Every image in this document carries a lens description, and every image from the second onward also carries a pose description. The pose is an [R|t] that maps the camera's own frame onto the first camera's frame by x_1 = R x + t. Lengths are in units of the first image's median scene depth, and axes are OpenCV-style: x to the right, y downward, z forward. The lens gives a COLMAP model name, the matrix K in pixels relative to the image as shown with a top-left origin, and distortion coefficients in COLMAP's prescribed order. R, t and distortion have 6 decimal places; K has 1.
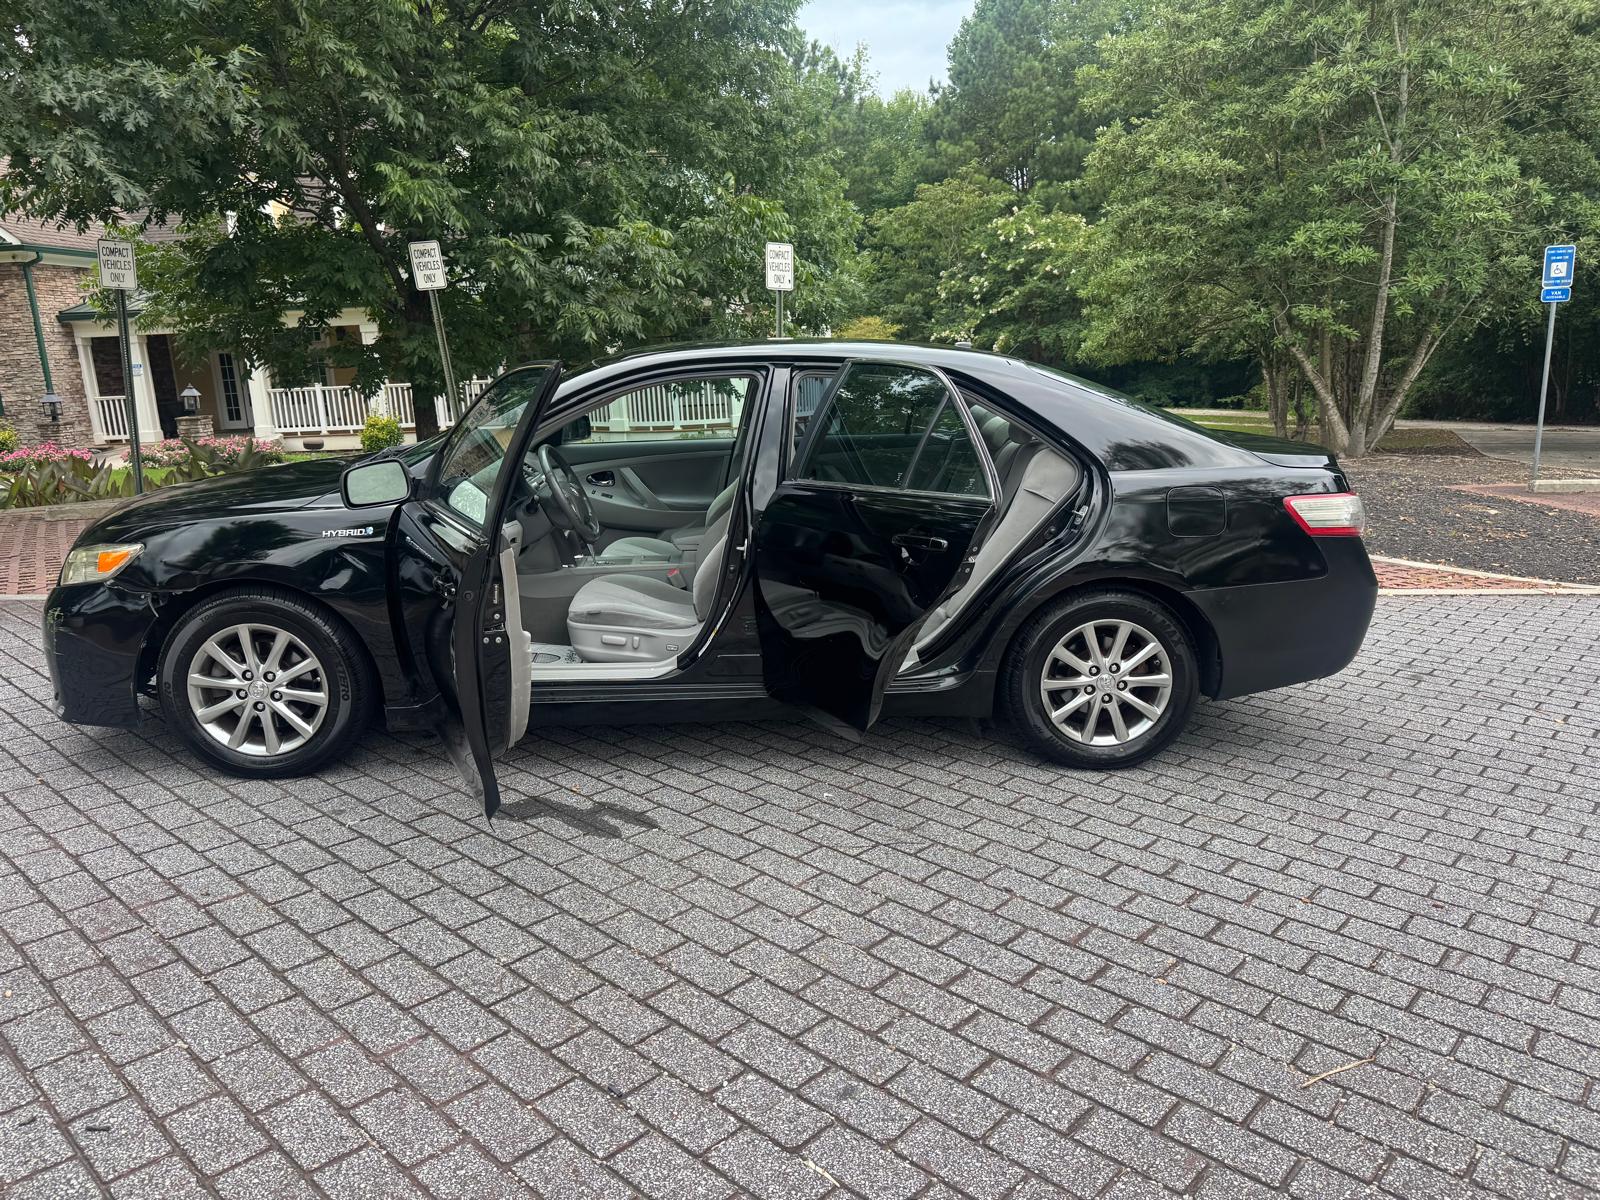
lens RADIAL K [[1125.9, 0, 799.2], [0, 1125.9, 601.0], [0, 0, 1]] dist [0.023259, -0.027875]
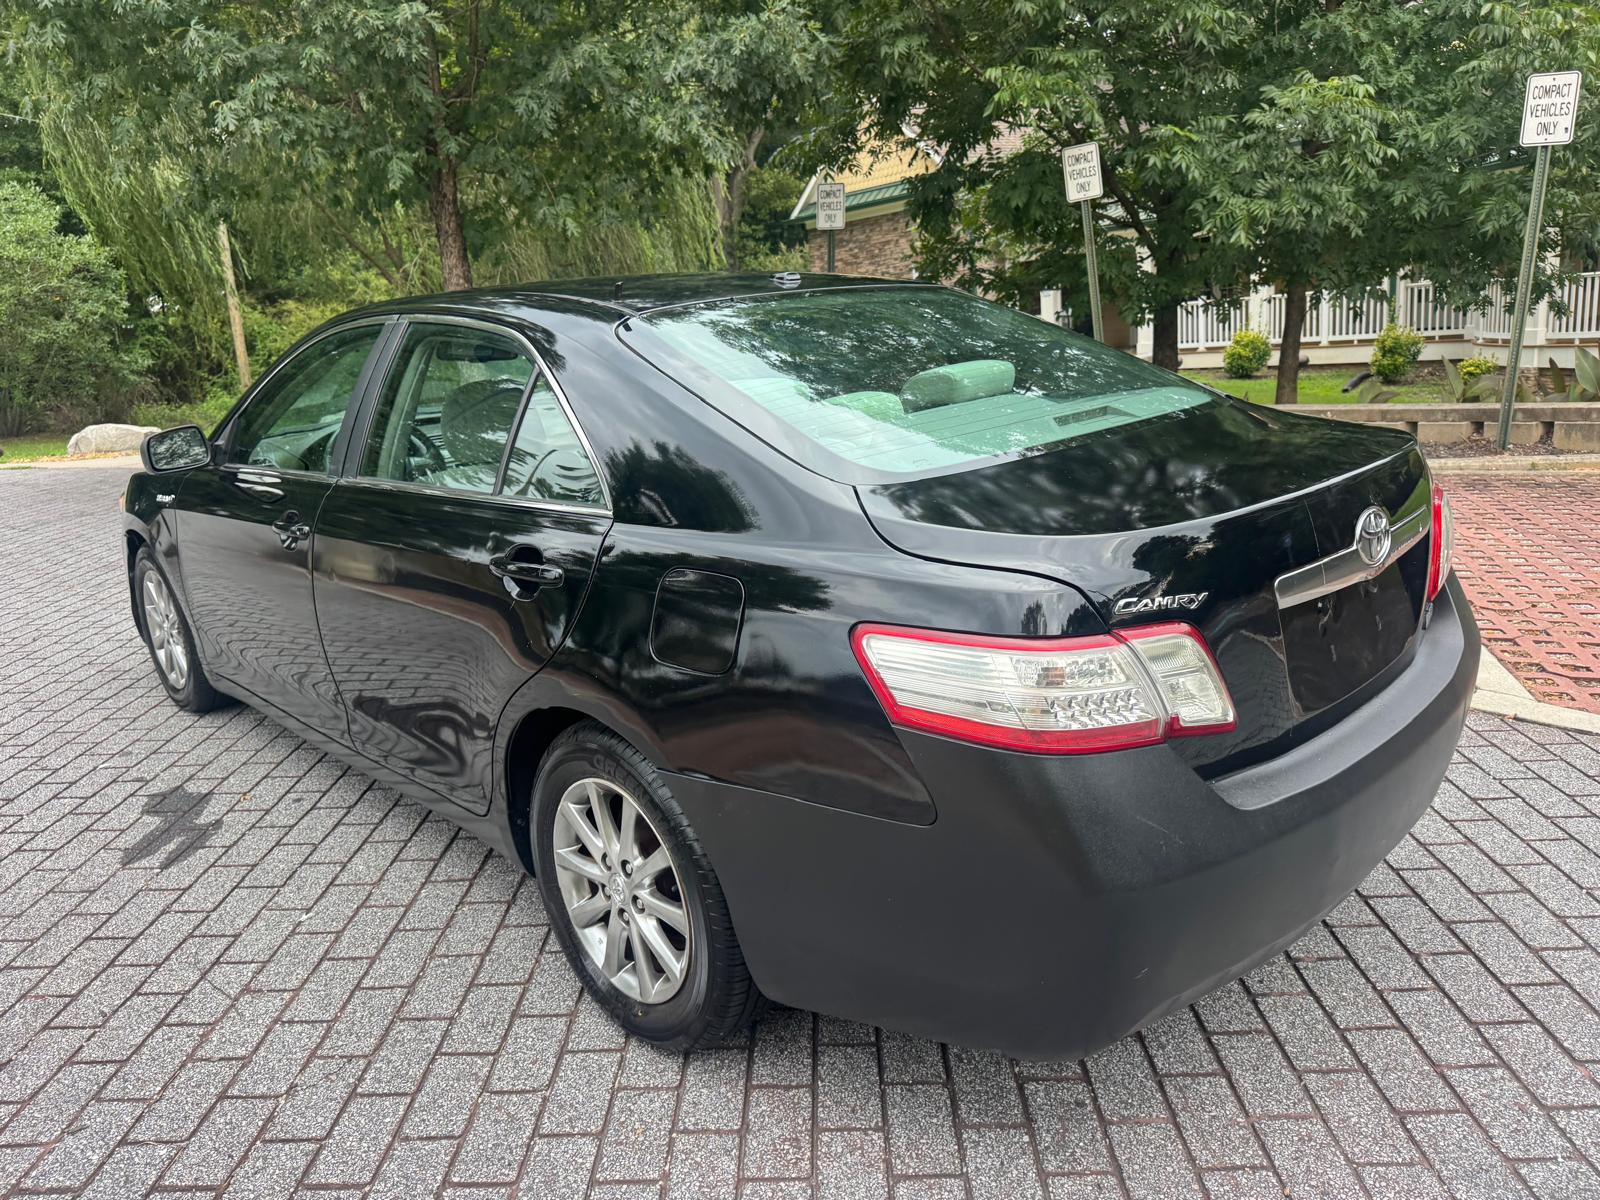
lens RADIAL K [[1125.9, 0, 787.4], [0, 1125.9, 593.2], [0, 0, 1]] dist [0.023259, -0.027875]
pose [[0.648105, 0.159968, -0.744561, 0.240607], [-0.106353, 0.987121, 0.119507, -0.049637], [0.754088, 0.001733, 0.656771, 0.235858]]
